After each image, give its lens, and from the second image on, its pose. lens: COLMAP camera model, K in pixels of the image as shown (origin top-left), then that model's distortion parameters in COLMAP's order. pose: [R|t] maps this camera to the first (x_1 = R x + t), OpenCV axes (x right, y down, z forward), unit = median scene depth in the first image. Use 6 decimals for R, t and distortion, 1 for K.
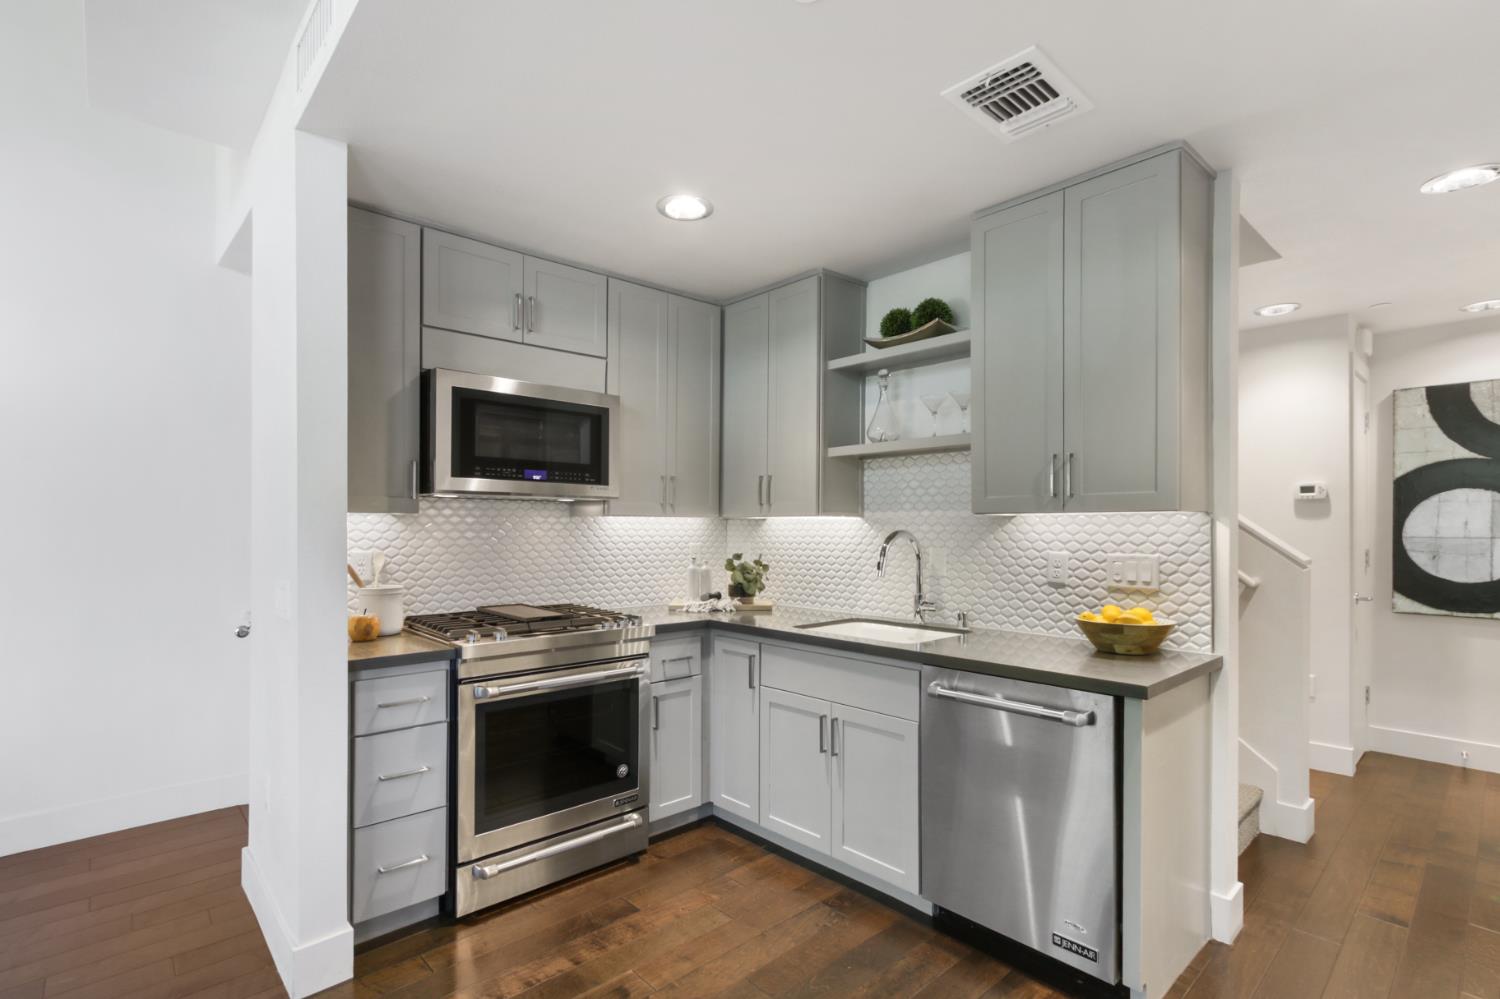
lens RADIAL K [[716.1, 0, 751.5], [0, 716.1, 528.7], [0, 0, 1]] dist [0.001867, 0.001955]
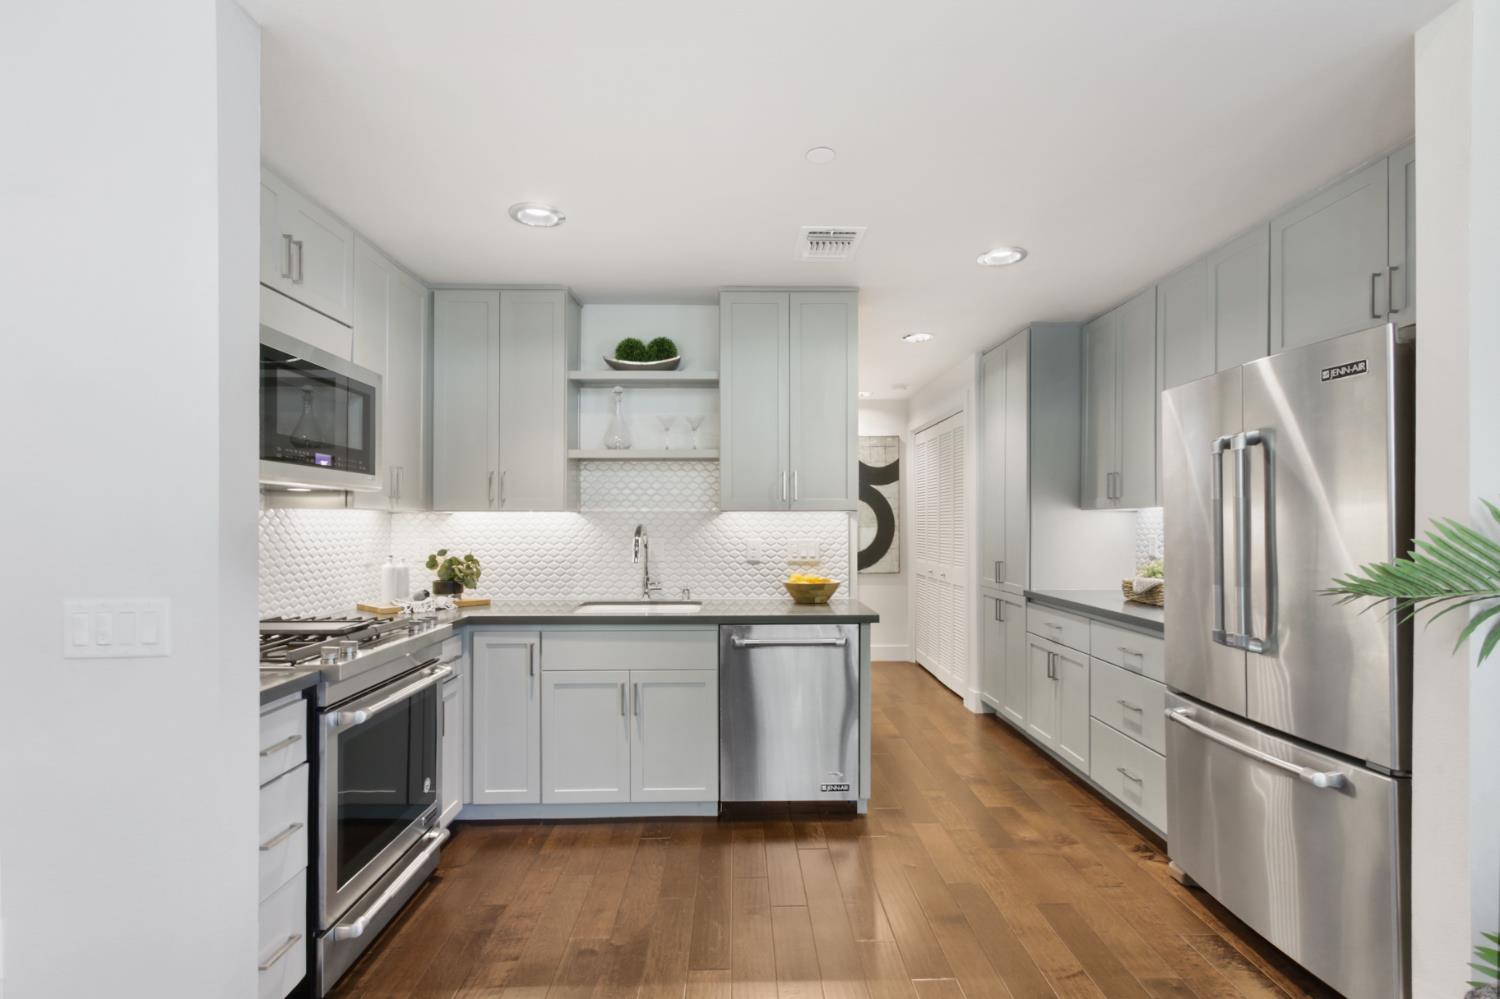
lens RADIAL K [[716.1, 0, 749.6], [0, 716.1, 523.2], [0, 0, 1]] dist [0.001867, 0.001955]
pose [[0.657598, -0.003305, 0.753362, -0.572611], [0.003378, 0.999993, 0.001439, -0.000445], [-0.753362, 0.001599, 0.657605, 0.071649]]
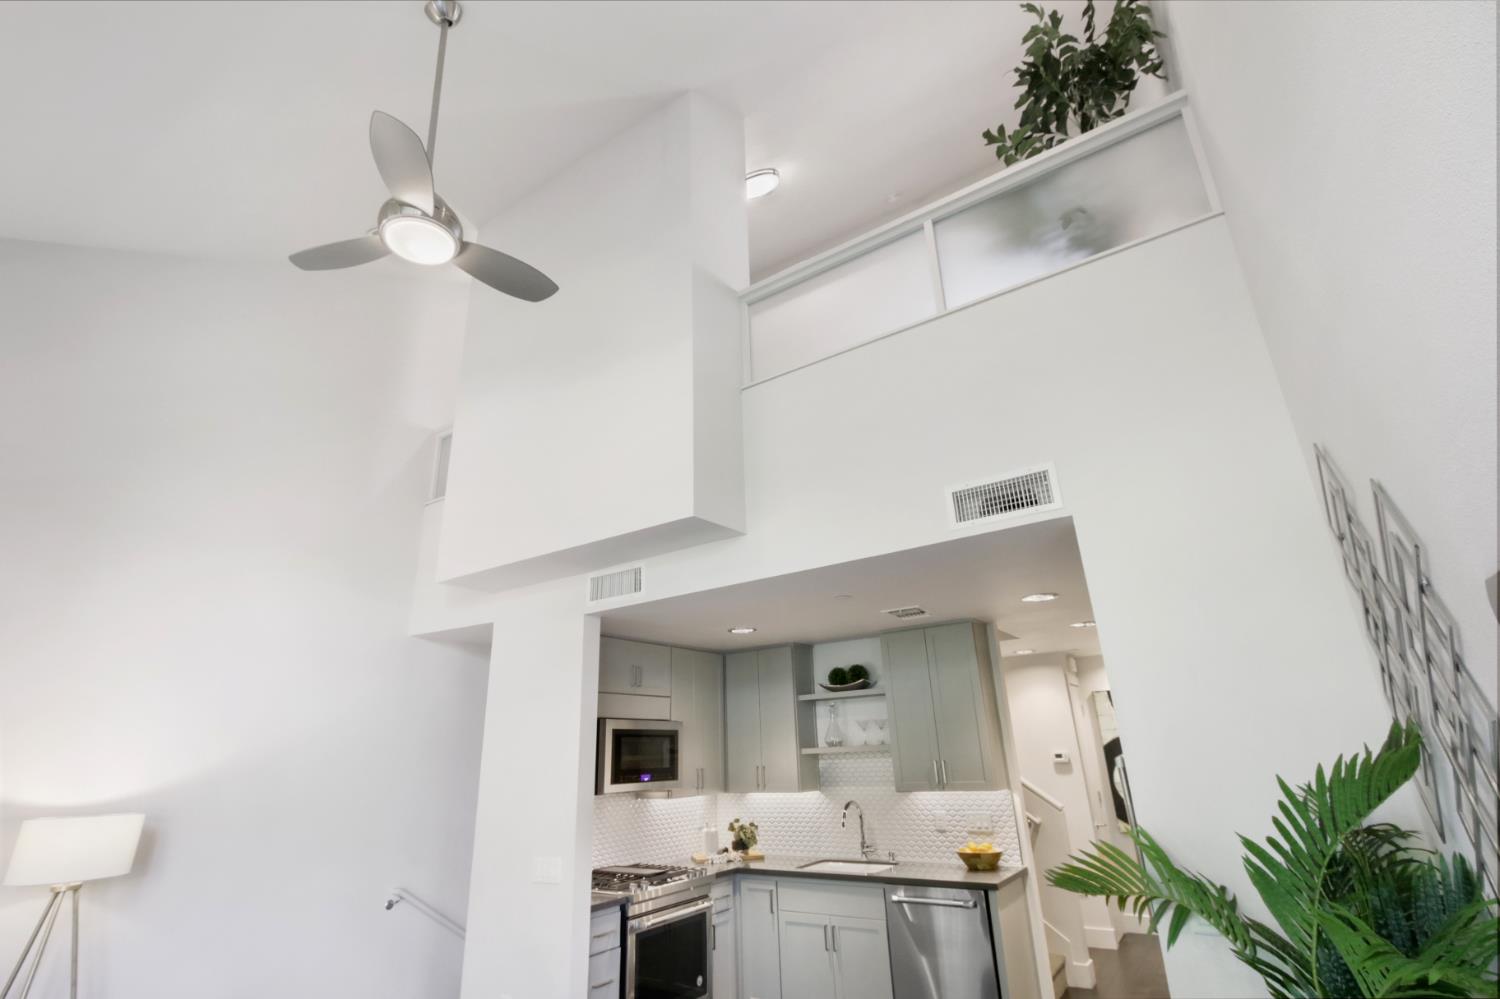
lens RADIAL K [[716.1, 0, 746.0], [0, 716.1, 502.1], [0, 0, 1]] dist [0.001867, 0.001955]
pose [[0.972541, 0.042093, 0.228895, -0.455712], [0.038260, 0.941210, -0.335650, -0.104233], [-0.229567, 0.335190, 0.913754, -0.743343]]
